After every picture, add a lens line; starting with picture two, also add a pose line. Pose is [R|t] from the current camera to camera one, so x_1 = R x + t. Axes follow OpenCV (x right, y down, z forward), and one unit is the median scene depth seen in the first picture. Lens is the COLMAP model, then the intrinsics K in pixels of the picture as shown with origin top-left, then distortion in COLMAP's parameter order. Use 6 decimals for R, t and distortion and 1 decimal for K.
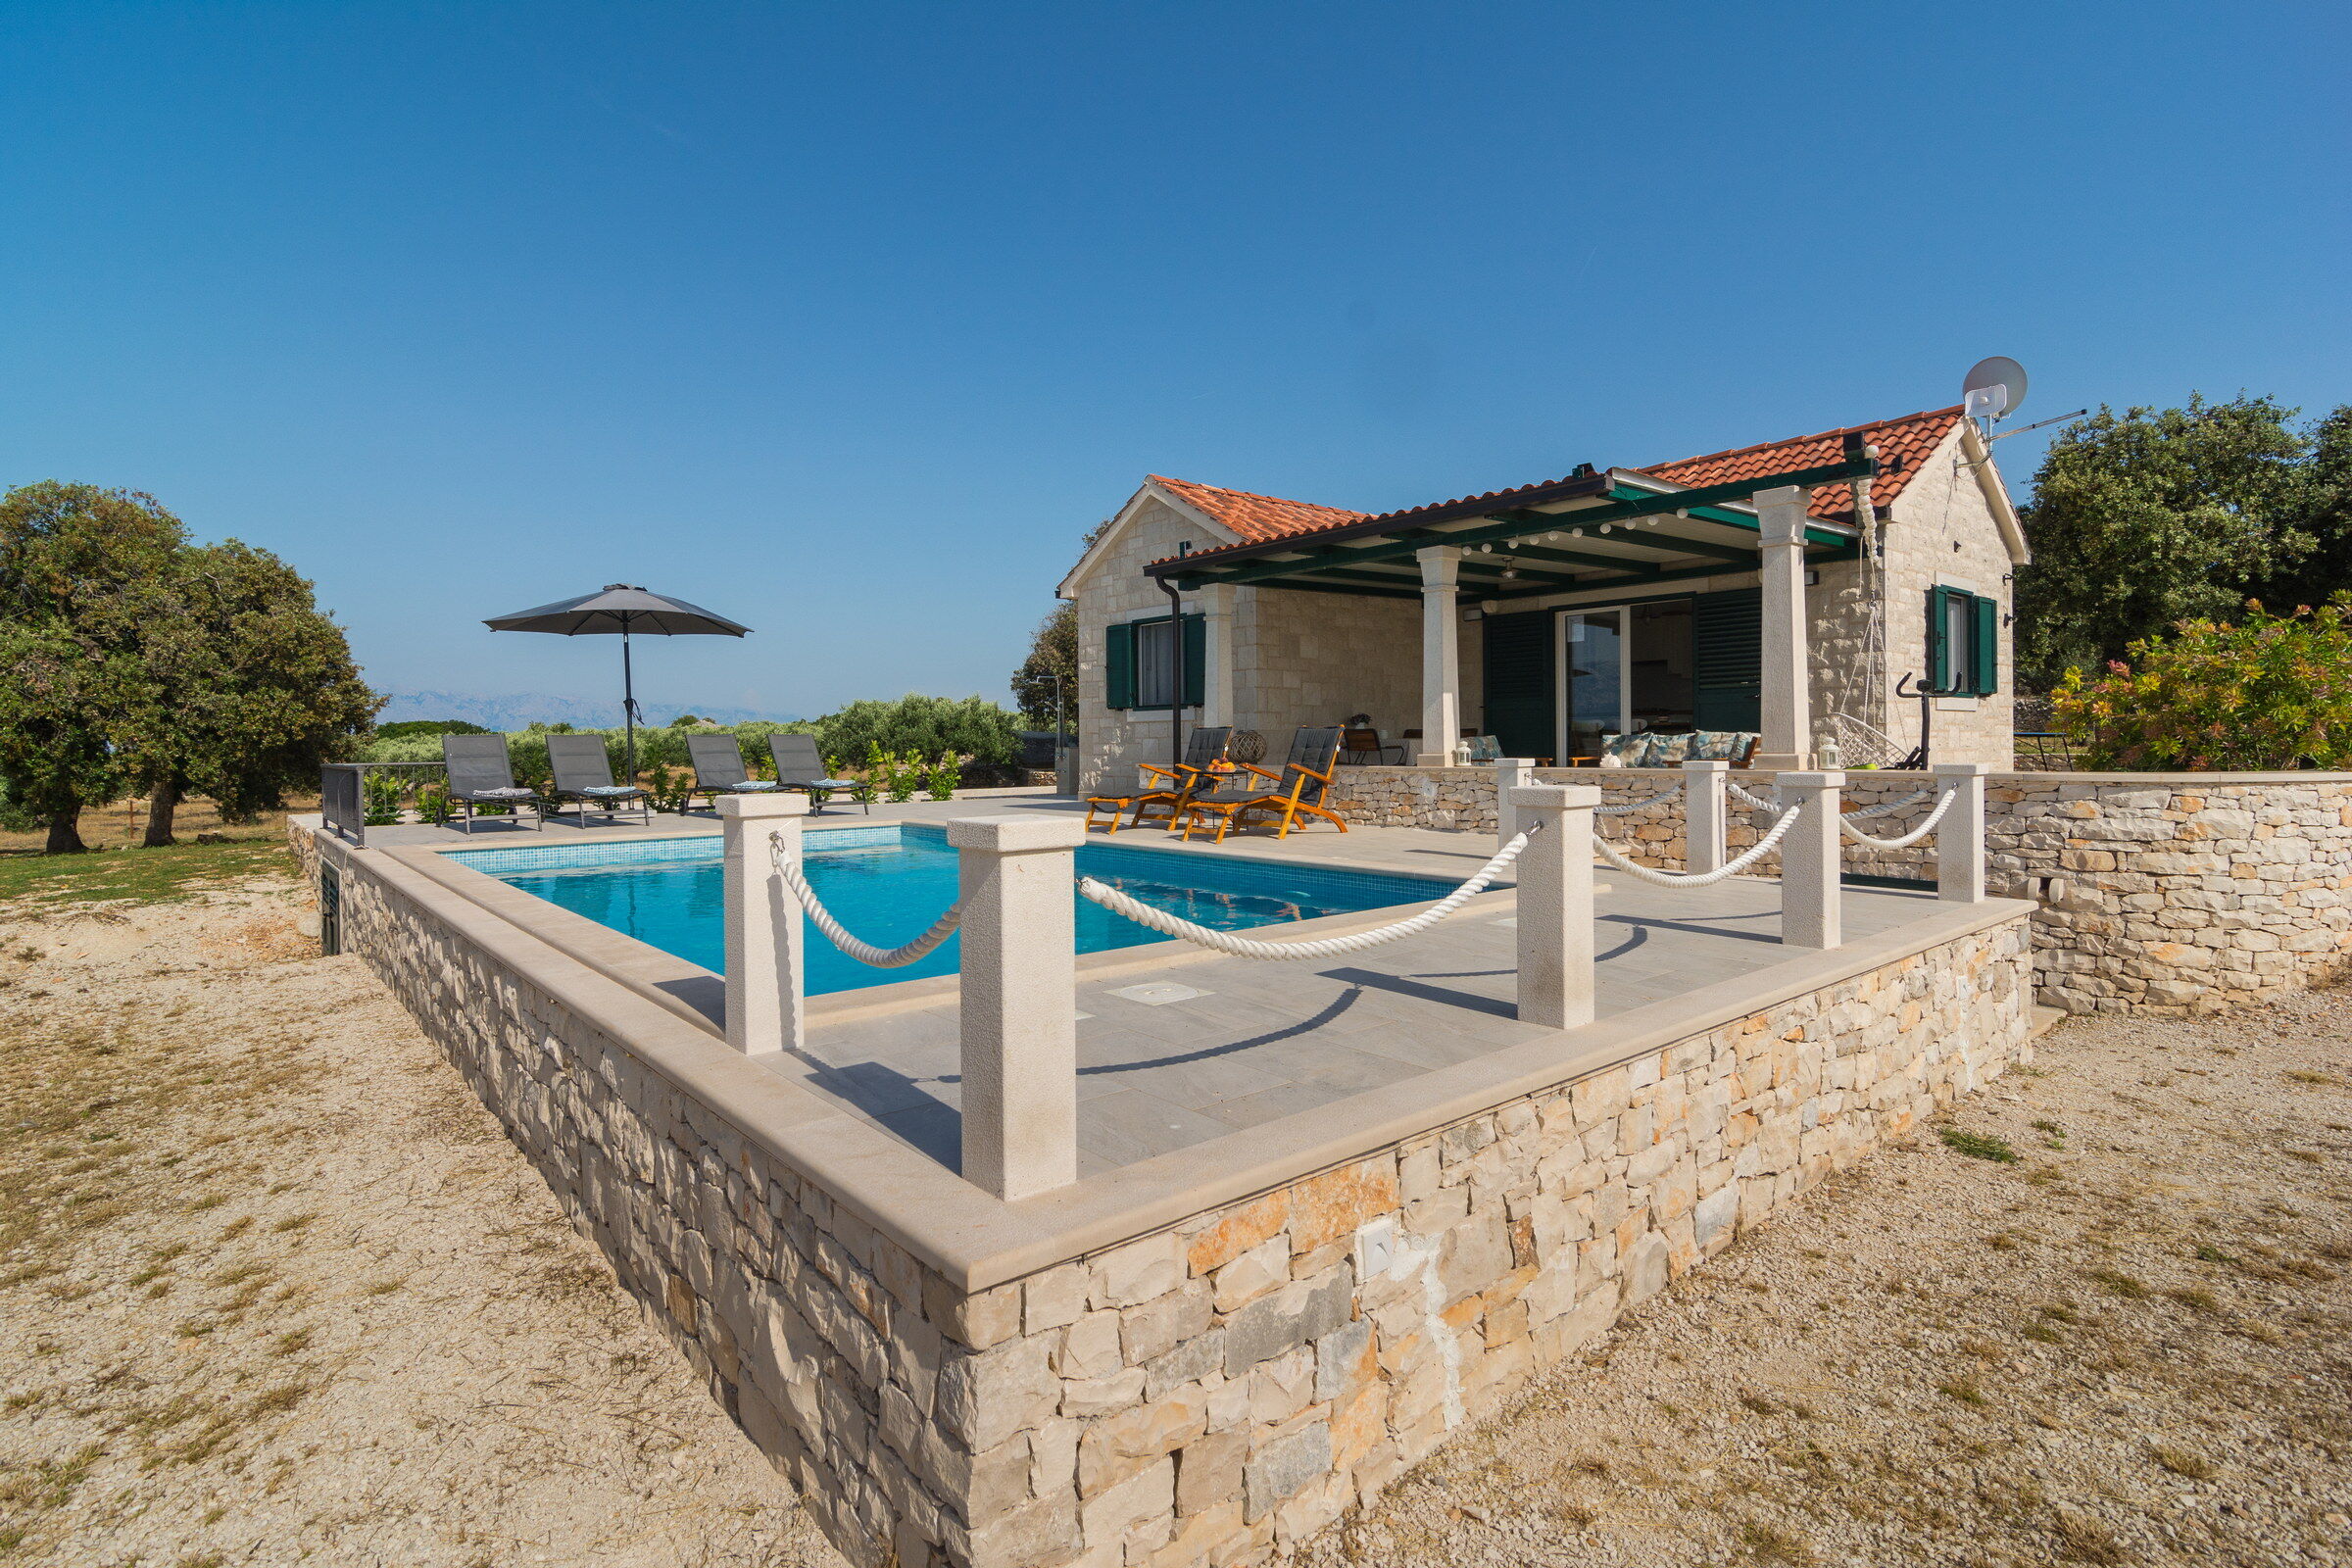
lens RADIAL K [[1149.8, 0, 1155.4], [0, 1149.8, 766.2], [0, 0, 1]] dist [0.013620, -0.003134]
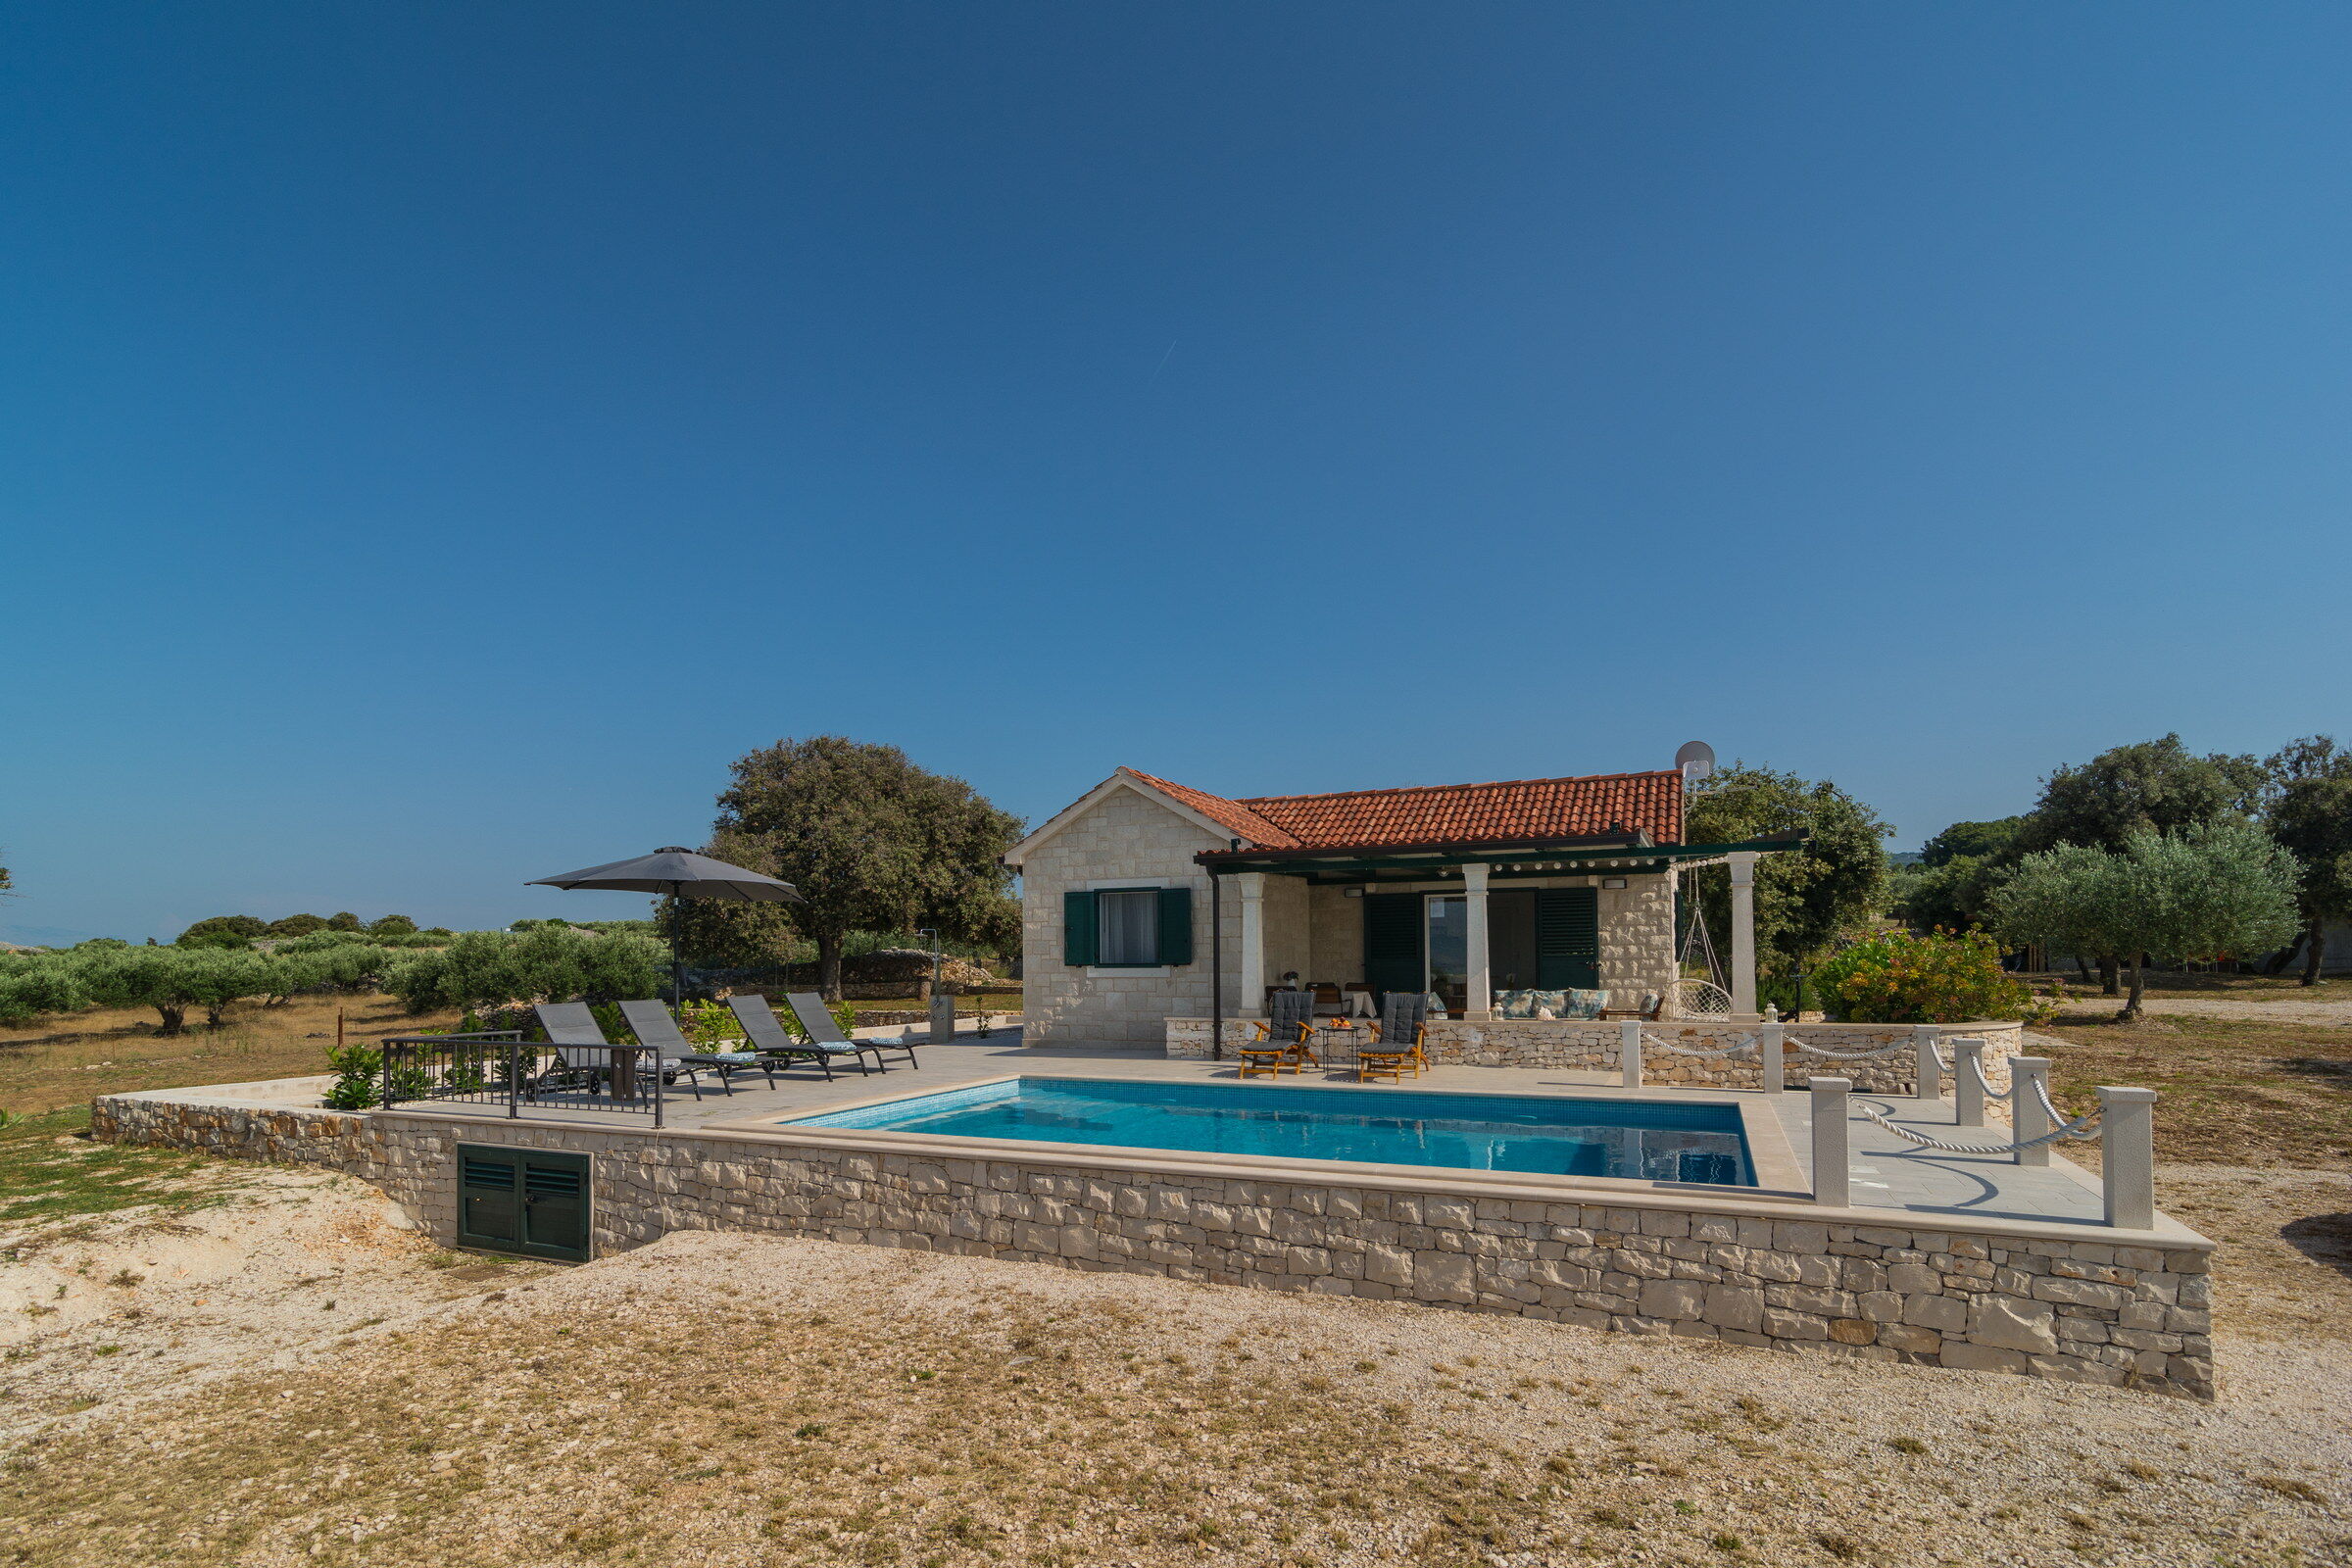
lens RADIAL K [[1149.8, 0, 1172.7], [0, 1149.8, 924.7], [0, 0, 1]] dist [0.013620, -0.003134]
pose [[0.912910, 0.014432, 0.407906, -0.472509], [0.009239, 0.998388, -0.056002, -0.029845], [-0.408057, 0.054894, 0.911305, -0.083698]]
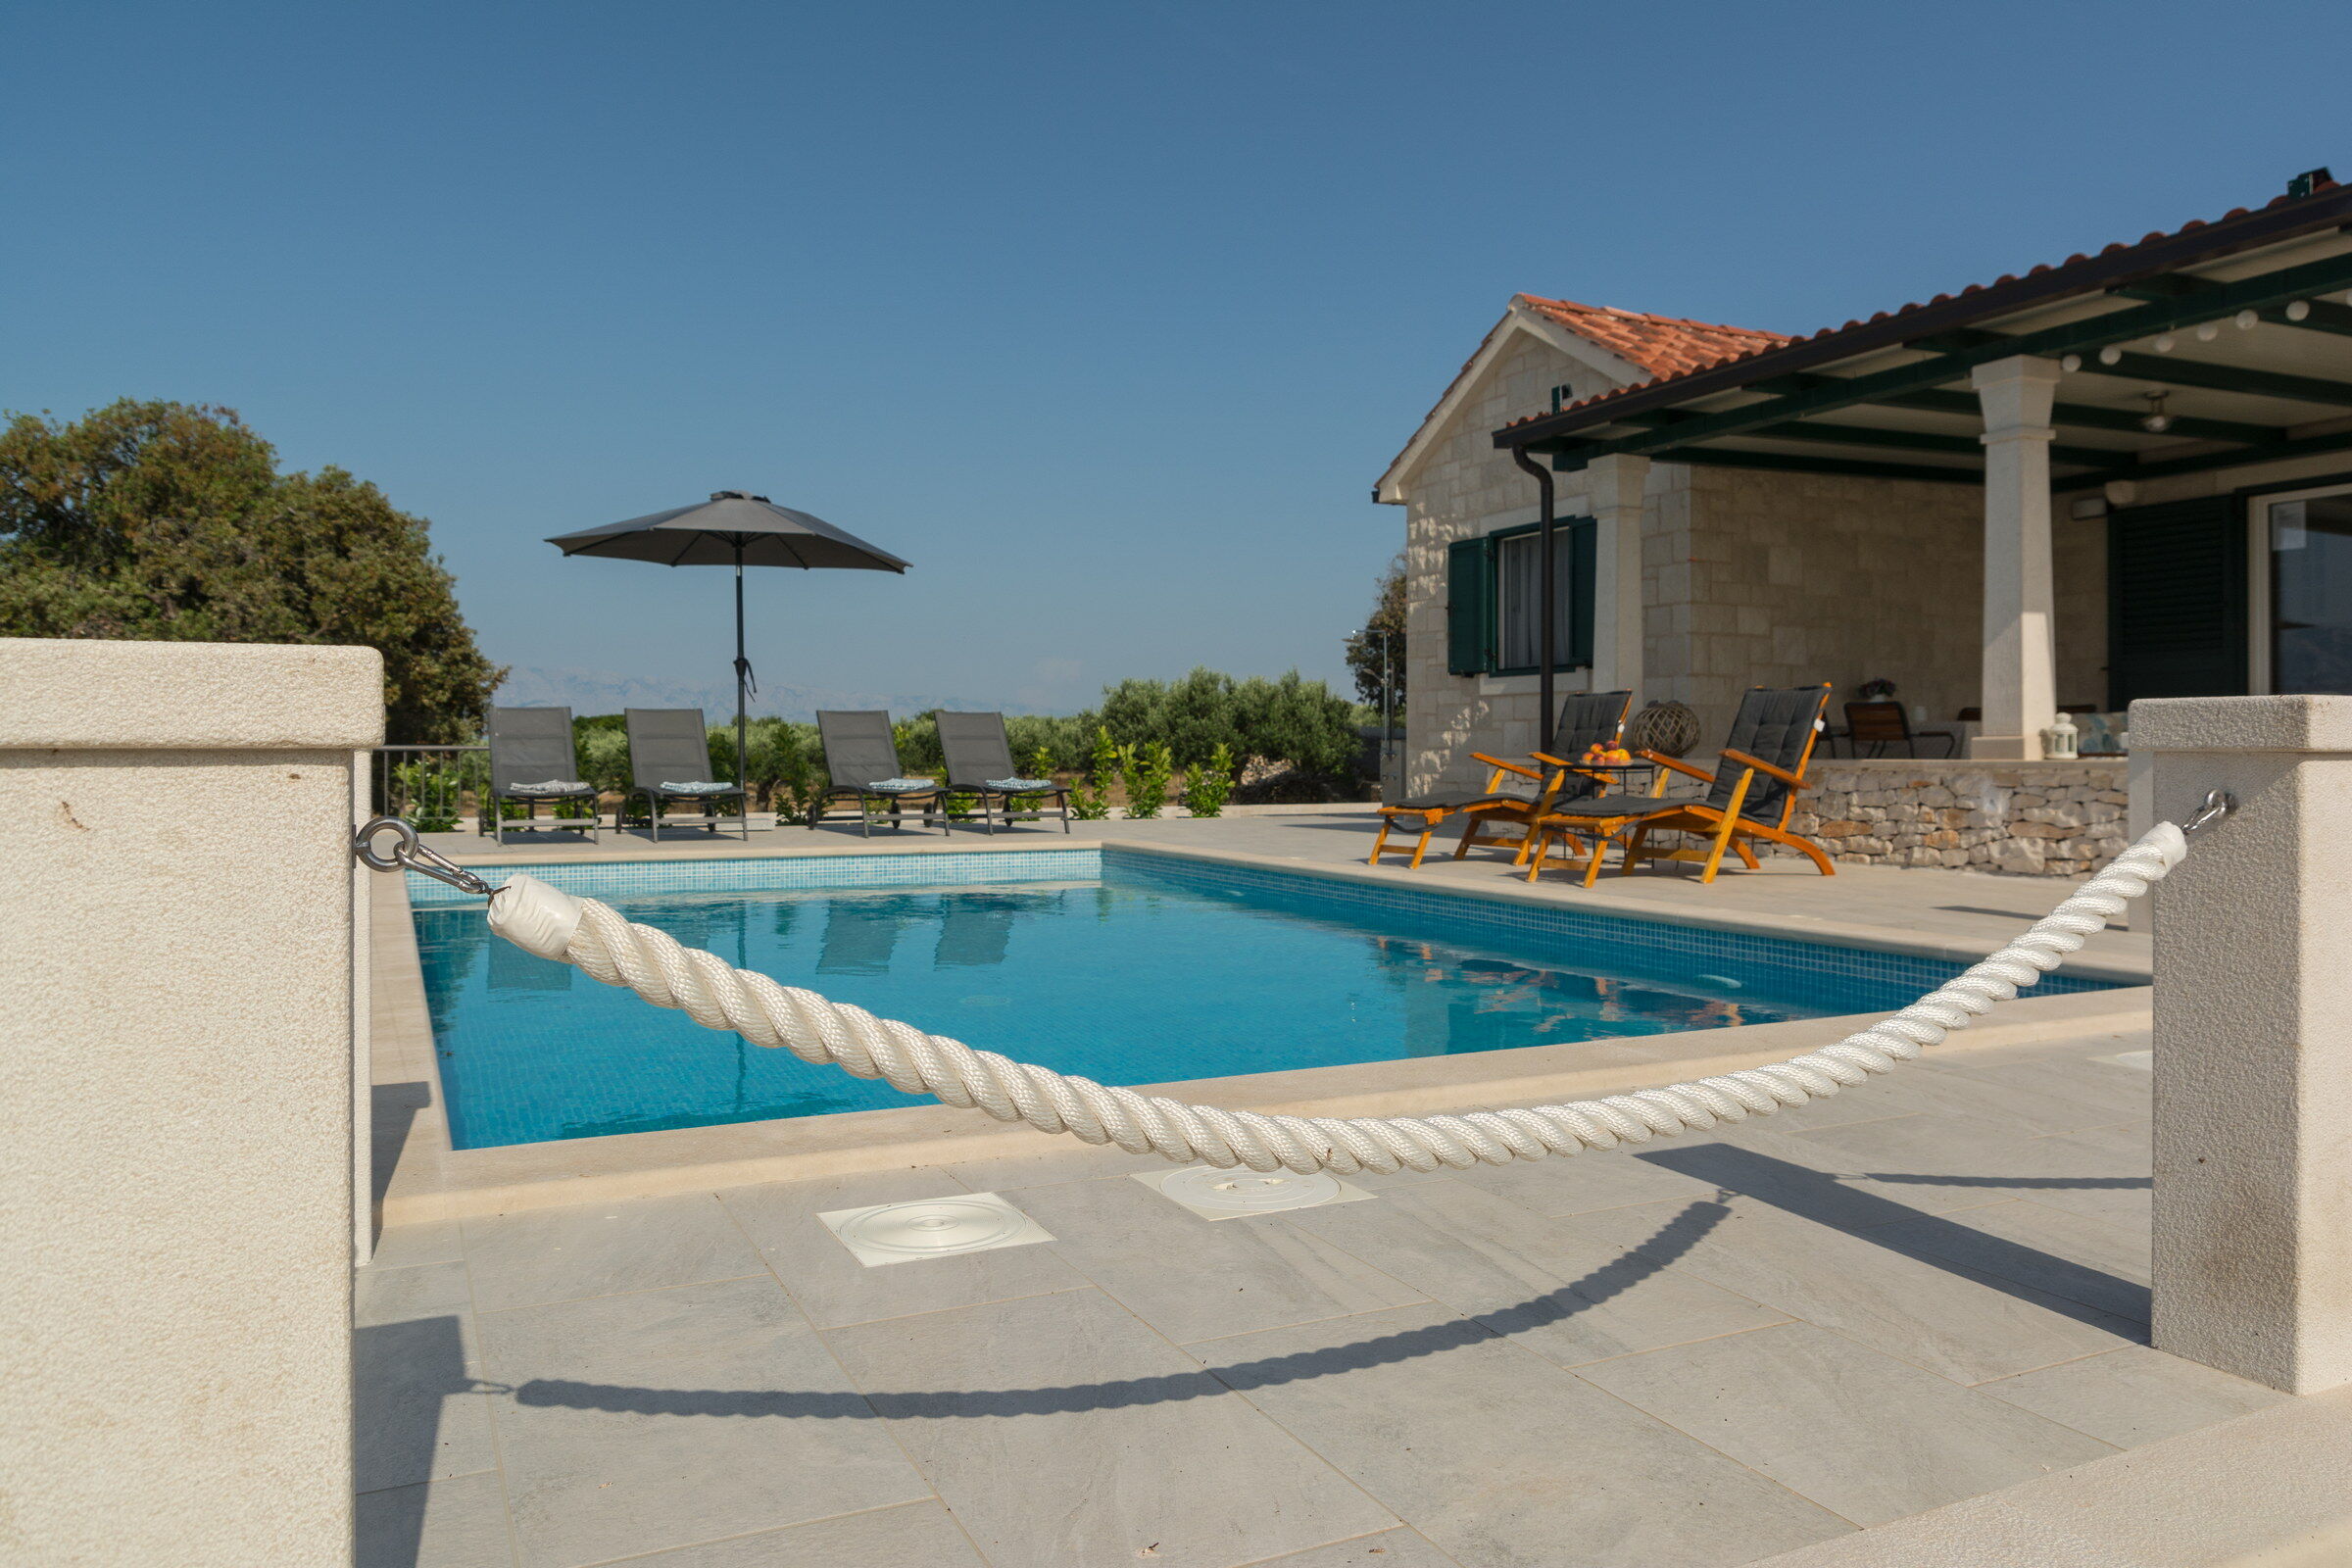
lens RADIAL K [[1664.5, 0, 1165.8], [0, 1664.5, 764.6], [0, 0, 1]] dist [-0.012217, -0.004575]
pose [[0.970668, 0.010793, -0.240181, 0.031463], [-0.013172, 0.999879, -0.008300, 0.010497], [0.240062, 0.011220, 0.970693, 0.096285]]
